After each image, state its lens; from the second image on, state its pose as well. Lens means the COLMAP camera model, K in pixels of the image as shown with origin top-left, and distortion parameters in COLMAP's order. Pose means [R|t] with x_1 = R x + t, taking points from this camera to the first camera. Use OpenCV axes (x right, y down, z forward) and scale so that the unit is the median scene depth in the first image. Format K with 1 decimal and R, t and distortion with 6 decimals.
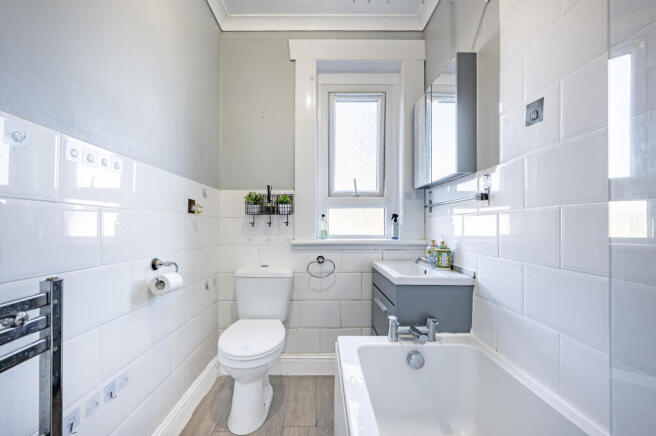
lens RADIAL K [[260.1, 0, 327.6], [0, 260.1, 230.3], [0, 0, 1]] dist [-0.000906, -0.000051]
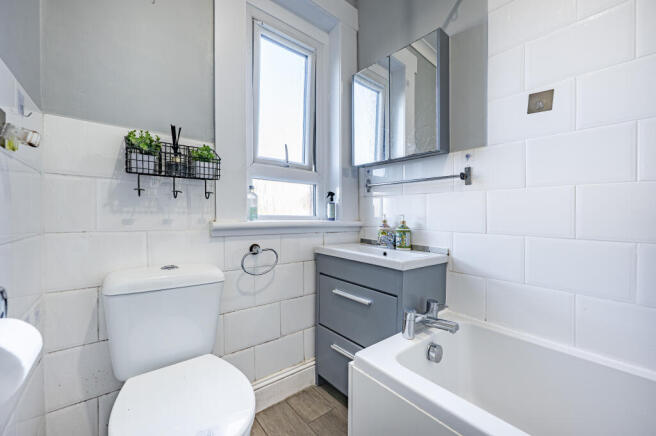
lens RADIAL K [[259.4, 0, 328.0], [0, 259.4, 218.0], [0, 0, 1]] dist [0.014954, 0.000034]
pose [[0.788774, 0.004954, 0.614663, -0.304806], [-0.007851, 0.999967, 0.002016, 0.025298], [-0.614633, -0.006416, 0.788787, 0.324590]]
